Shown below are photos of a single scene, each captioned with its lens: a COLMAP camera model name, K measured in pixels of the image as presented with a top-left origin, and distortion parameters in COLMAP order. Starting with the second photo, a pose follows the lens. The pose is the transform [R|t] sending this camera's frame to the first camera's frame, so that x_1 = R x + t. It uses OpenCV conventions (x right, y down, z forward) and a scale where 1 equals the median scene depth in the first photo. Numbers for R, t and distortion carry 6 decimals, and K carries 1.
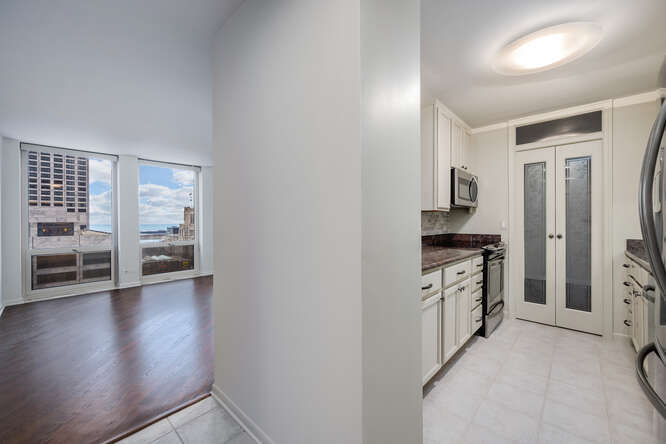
lens RADIAL K [[266.3, 0, 343.5], [0, 266.3, 221.5], [0, 0, 1]] dist [-0.003283, -0.001643]
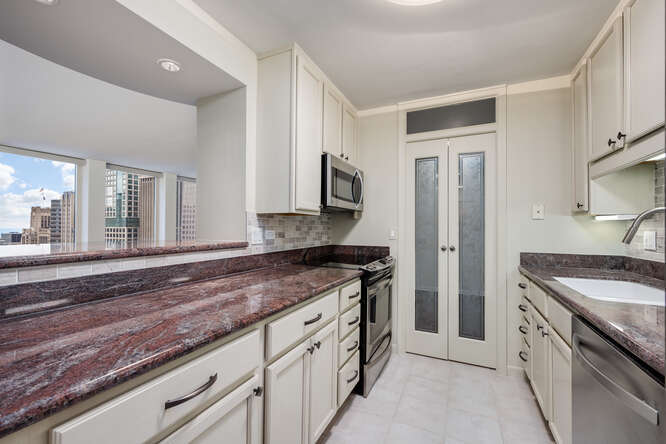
lens RADIAL K [[275.9, 0, 336.9], [0, 275.9, 224.2], [0, 0, 1]] dist [-0.012883, -0.000589]
pose [[0.956195, 0.010027, 0.292559, 0.221344], [-0.006665, 0.999900, -0.012487, -0.006218], [-0.292654, 0.009990, 0.956166, 0.288631]]
